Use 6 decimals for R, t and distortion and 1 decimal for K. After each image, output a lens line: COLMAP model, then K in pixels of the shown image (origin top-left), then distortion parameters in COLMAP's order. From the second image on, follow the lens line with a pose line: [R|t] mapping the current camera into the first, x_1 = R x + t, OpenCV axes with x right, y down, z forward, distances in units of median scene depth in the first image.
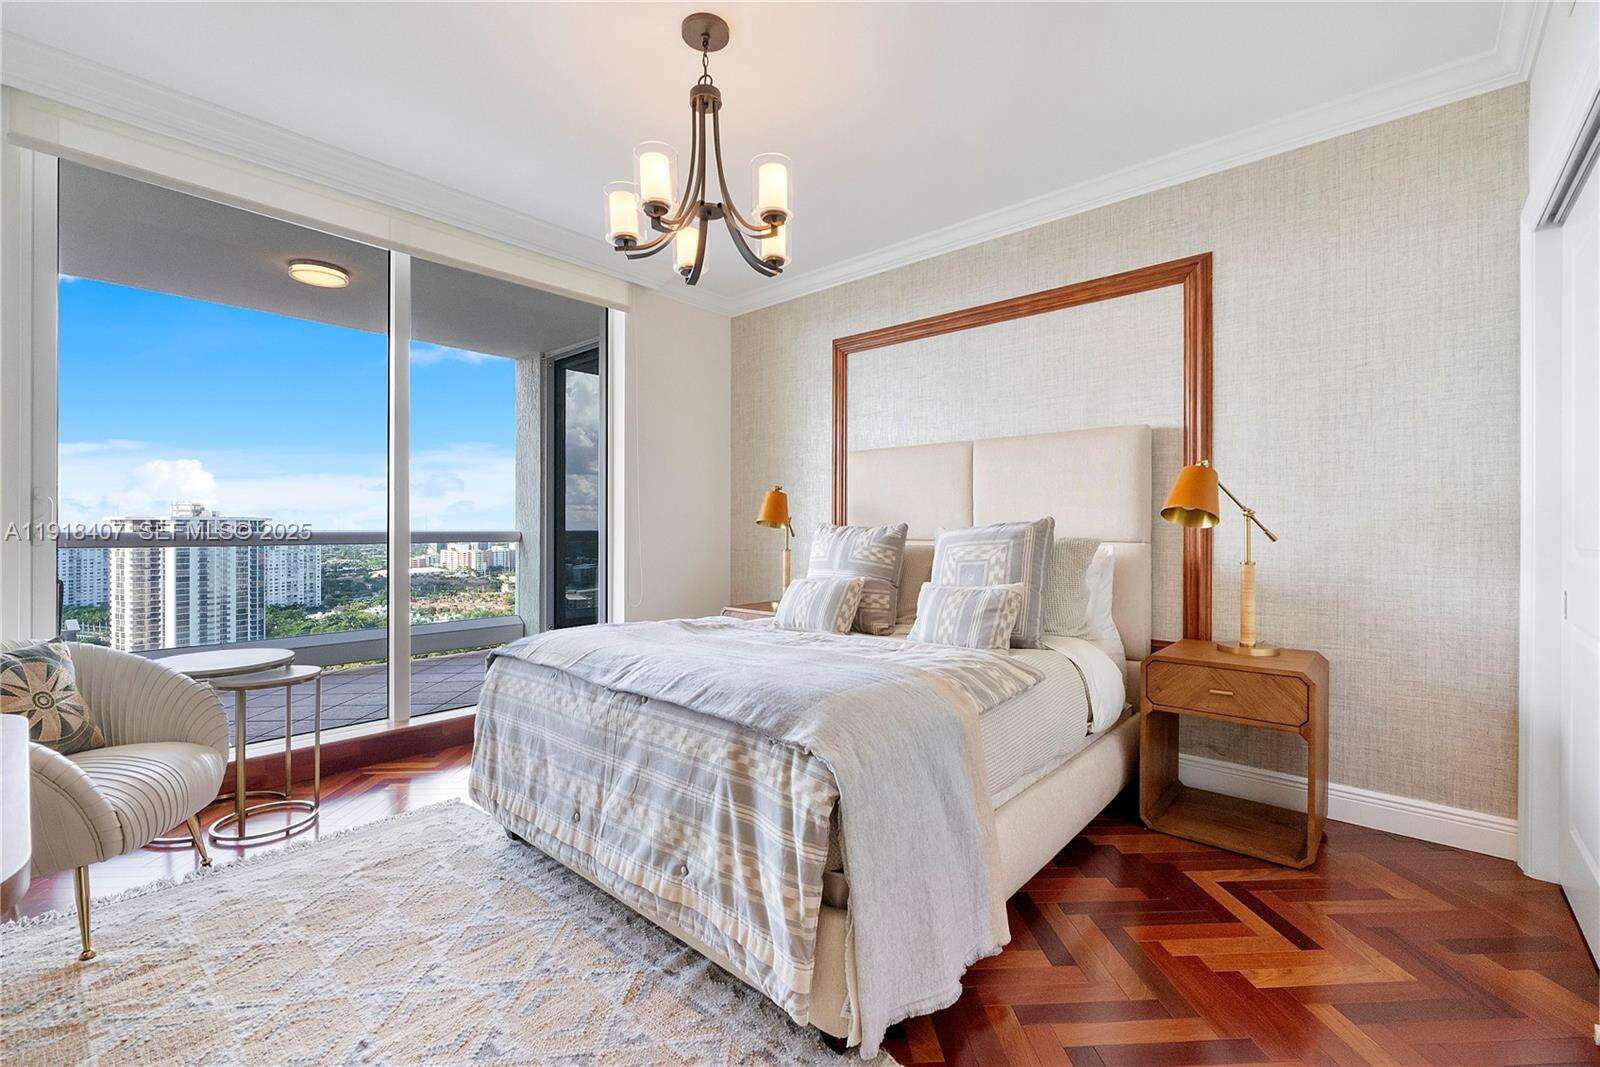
lens RADIAL K [[676.5, 0, 805.3], [0, 676.5, 531.6], [0, 0, 1]] dist [-0.009067, 0.000262]
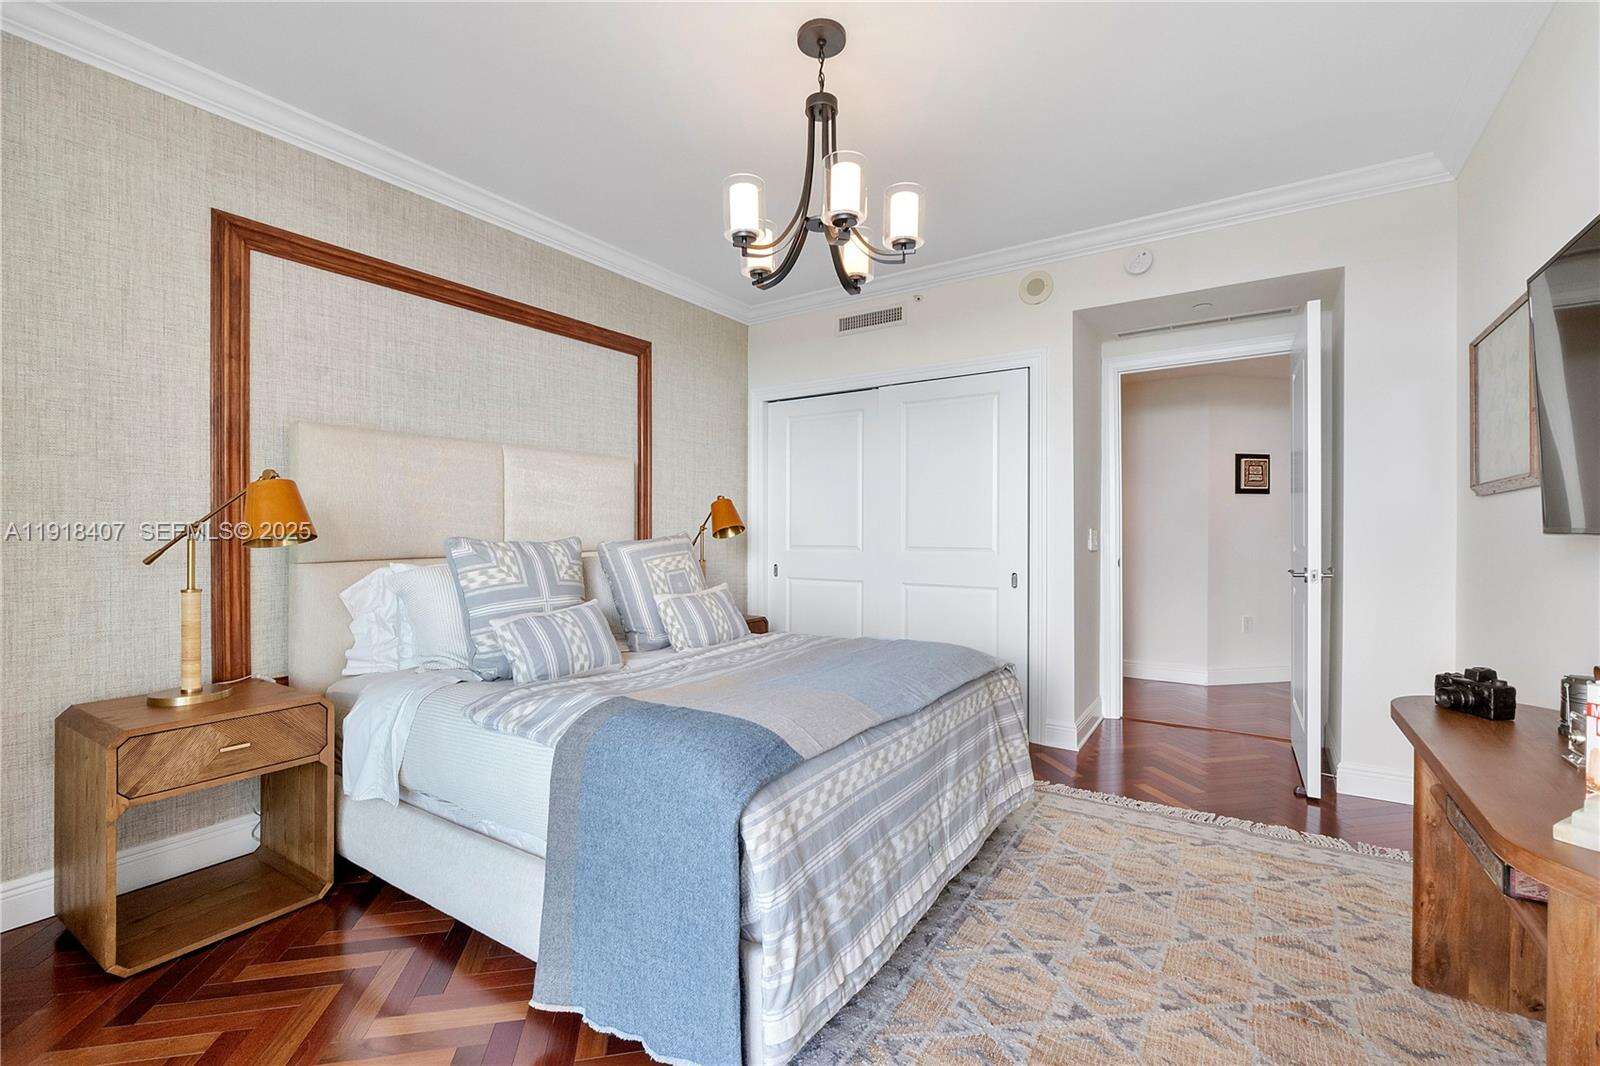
lens RADIAL K [[680.4, 0, 802.1], [0, 680.4, 531.9], [0, 0, 1]] dist [-0.009324, 0.000372]
pose [[-0.133769, -0.004147, 0.991004, -0.847479], [0.001709, 0.999989, 0.004415, -0.023500], [-0.991011, 0.002284, -0.133760, 0.873051]]
